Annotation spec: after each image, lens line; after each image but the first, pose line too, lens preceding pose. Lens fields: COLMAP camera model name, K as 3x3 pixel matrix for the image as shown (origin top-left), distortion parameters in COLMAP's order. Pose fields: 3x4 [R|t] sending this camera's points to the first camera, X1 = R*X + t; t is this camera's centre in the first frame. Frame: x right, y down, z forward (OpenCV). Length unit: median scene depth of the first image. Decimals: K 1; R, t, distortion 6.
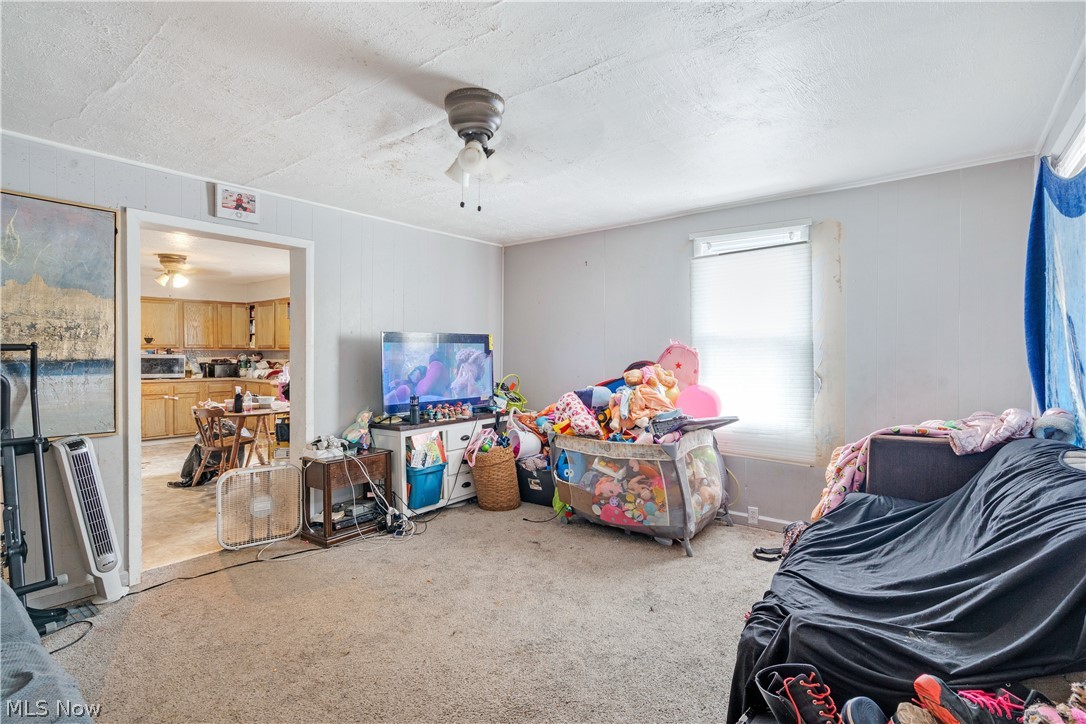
lens RADIAL K [[516.9, 0, 543.0], [0, 516.9, 362.0], [0, 0, 1]] dist [-0.001274, -0.000041]
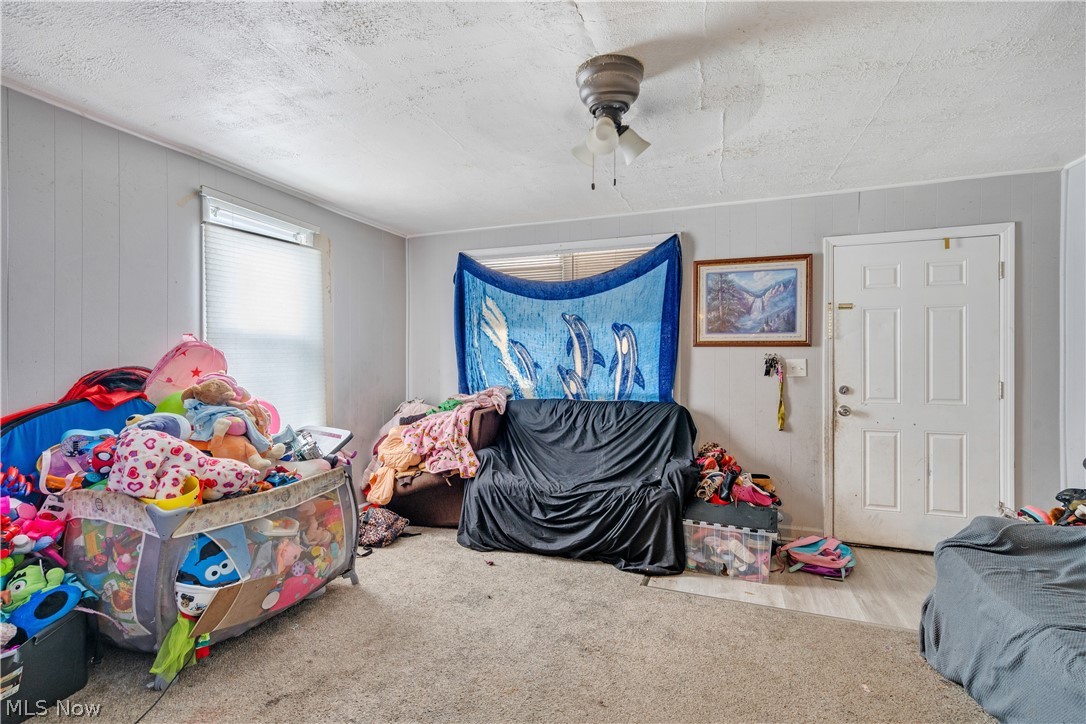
lens RADIAL K [[516.9, 0, 543.0], [0, 516.9, 362.0], [0, 0, 1]] dist [-0.001274, -0.000041]
pose [[-0.295146, 0.001924, 0.955450, -0.610493], [0.015143, 0.999882, 0.002665, -0.002457], [-0.955332, 0.015255, -0.295140, 0.881199]]
